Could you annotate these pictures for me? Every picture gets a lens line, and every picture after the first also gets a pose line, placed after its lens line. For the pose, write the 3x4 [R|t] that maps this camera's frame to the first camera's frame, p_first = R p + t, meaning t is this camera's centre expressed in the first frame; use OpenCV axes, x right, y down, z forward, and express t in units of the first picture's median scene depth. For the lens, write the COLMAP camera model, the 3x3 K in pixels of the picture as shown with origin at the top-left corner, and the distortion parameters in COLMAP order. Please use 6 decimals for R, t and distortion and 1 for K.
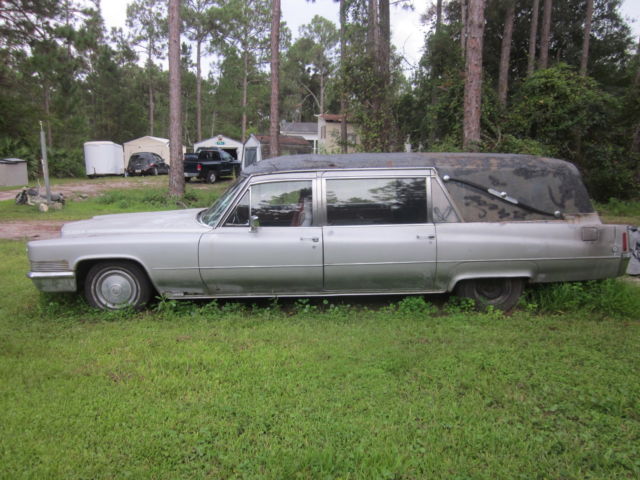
lens RADIAL K [[548.7, 0, 320.0], [0, 548.7, 240.0], [0, 0, 1]] dist [-0.028707, 0.014120]
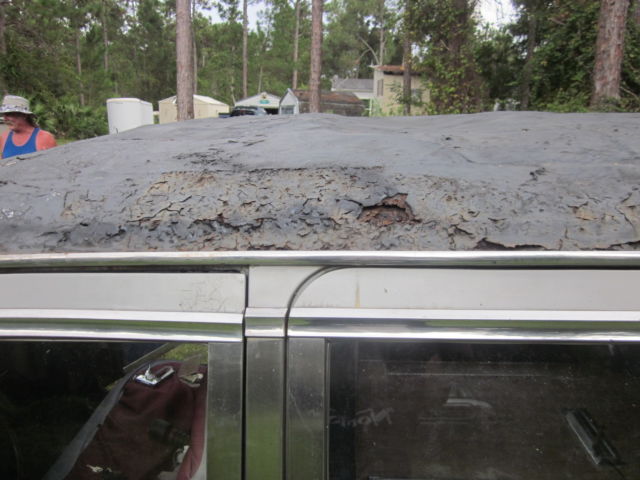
lens RADIAL K [[548.7, 0, 320.0], [0, 548.7, 240.0], [0, 0, 1]] dist [-0.028707, 0.014120]
pose [[0.994664, 0.032700, -0.097846, 0.002595], [-0.025929, 0.997232, 0.069692, -0.018946], [0.099854, -0.066783, 0.992758, 0.121524]]
